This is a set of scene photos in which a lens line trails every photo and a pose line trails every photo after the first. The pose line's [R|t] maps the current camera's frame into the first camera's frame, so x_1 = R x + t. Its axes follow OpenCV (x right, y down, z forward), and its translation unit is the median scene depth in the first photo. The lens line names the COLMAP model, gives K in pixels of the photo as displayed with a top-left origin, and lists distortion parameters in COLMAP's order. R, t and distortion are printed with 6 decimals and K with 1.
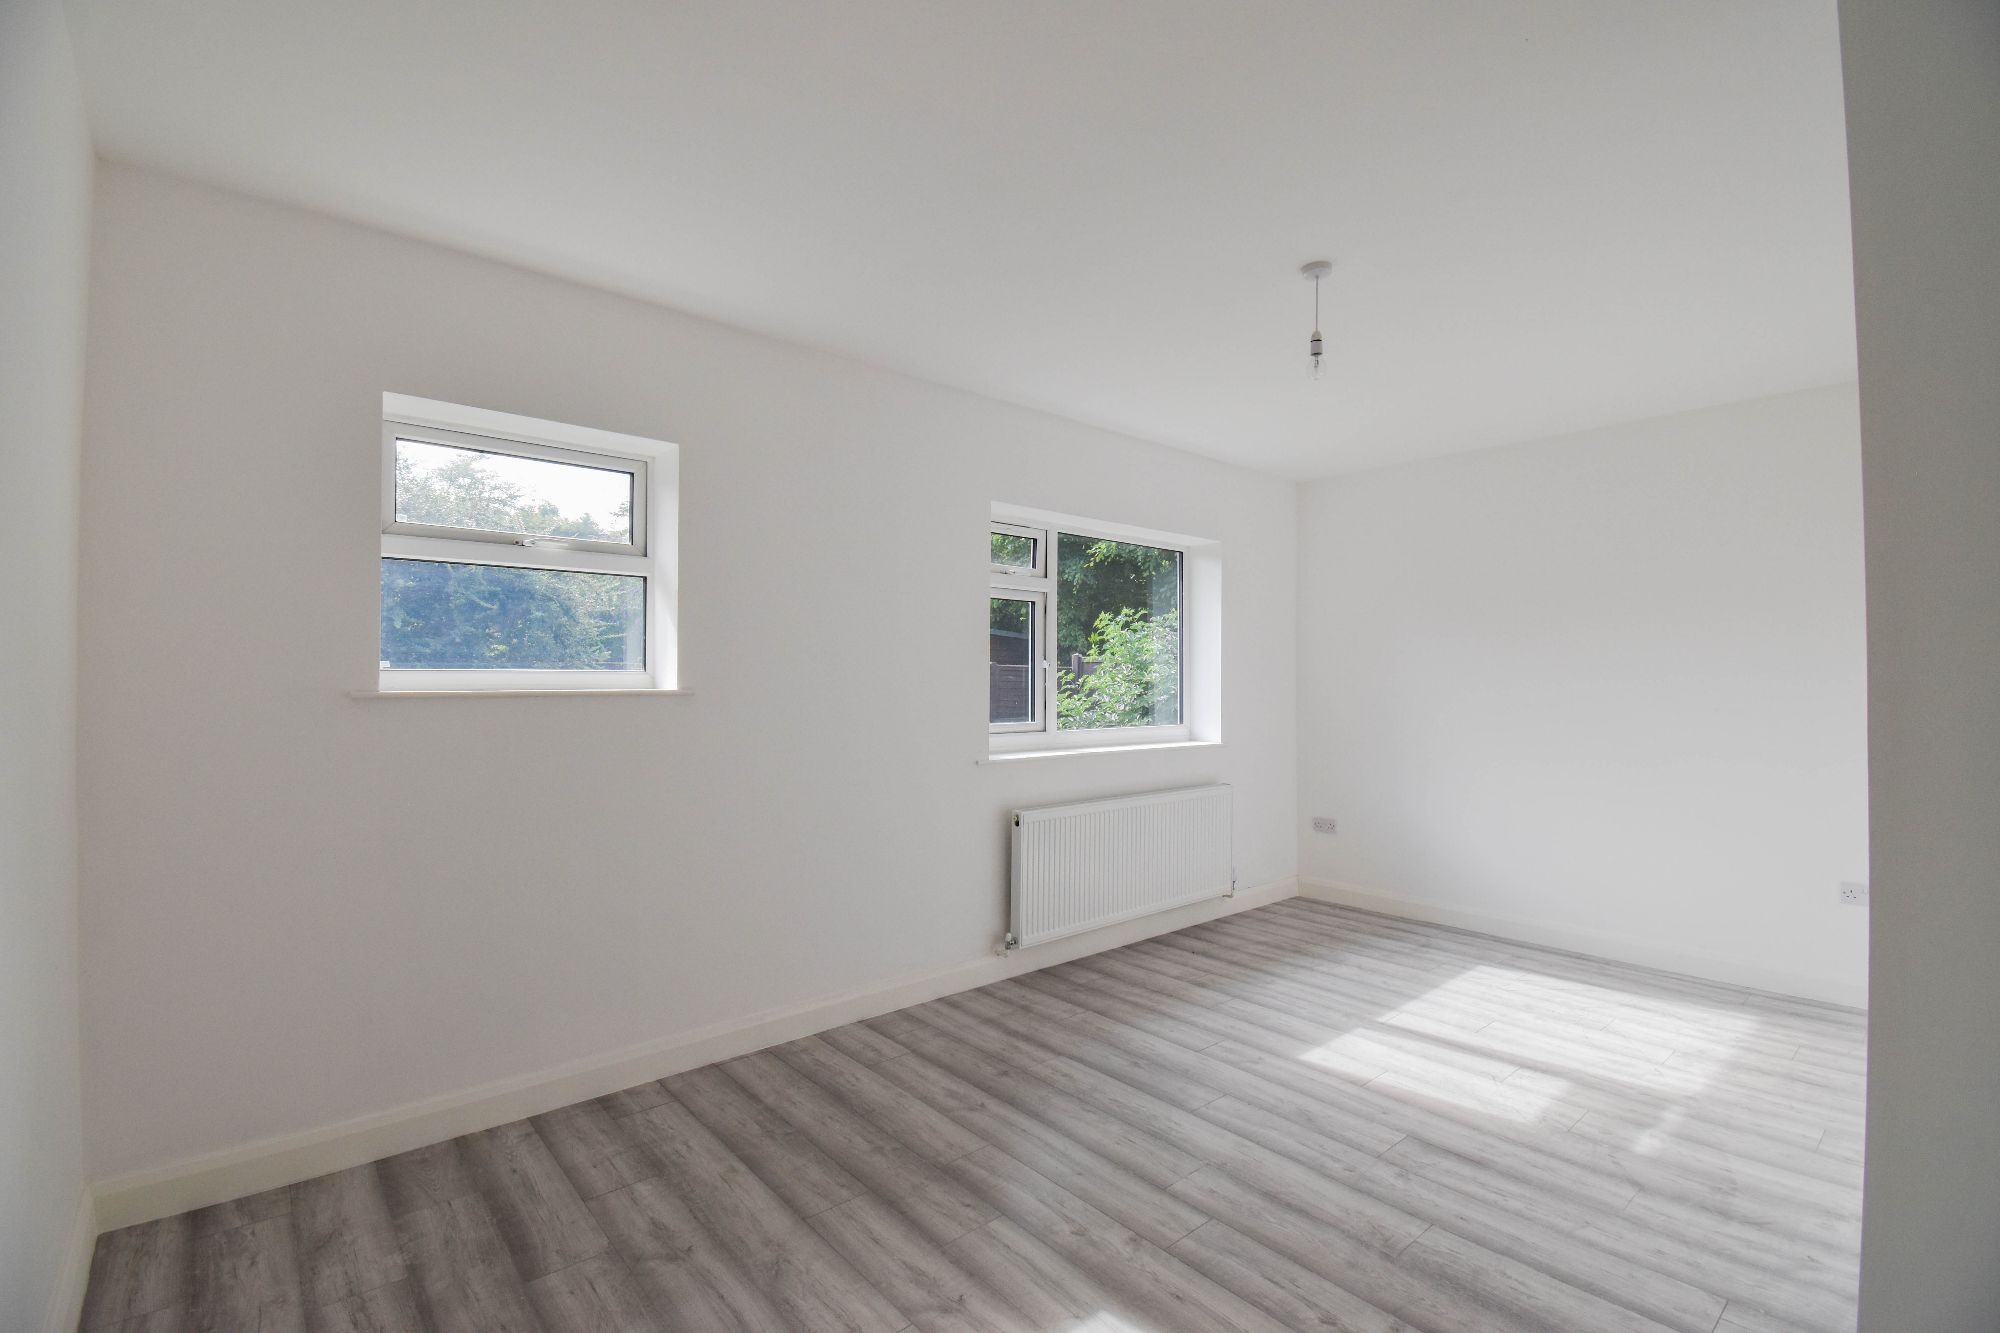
lens RADIAL K [[900.4, 0, 1006.7], [0, 900.4, 669.1], [0, 0, 1]] dist [-0.006037, -0.001608]
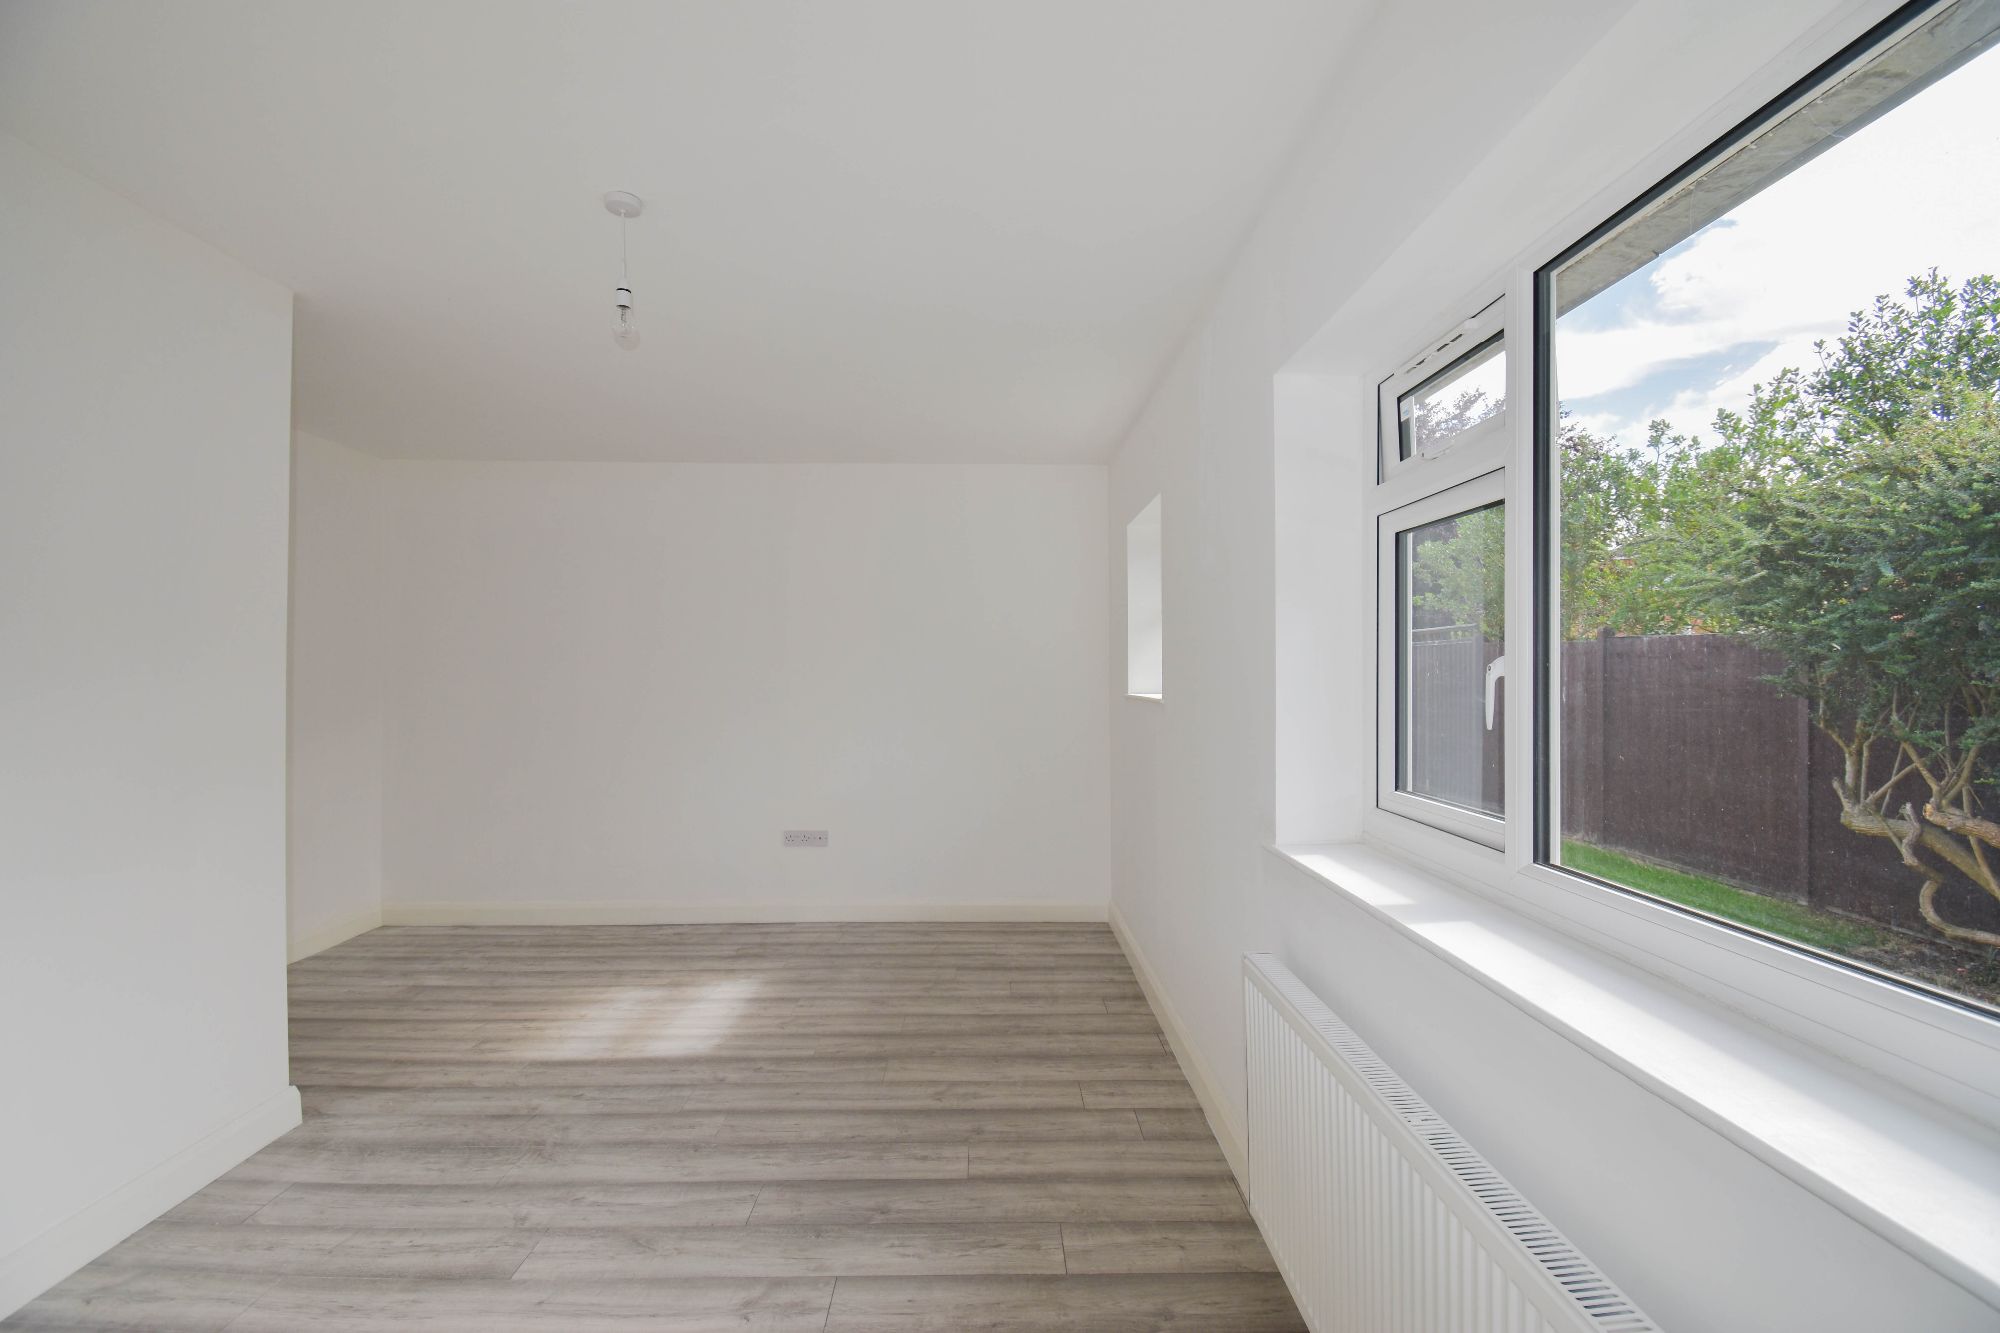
lens RADIAL K [[900.4, 0, 1006.3], [0, 900.4, 669.1], [0, 0, 1]] dist [-0.006037, -0.001608]
pose [[-0.646706, 0.000637, -0.762739, 0.774255], [0.012205, 0.999880, -0.009513, -0.006886], [0.762642, -0.015462, -0.646636, 1.874142]]
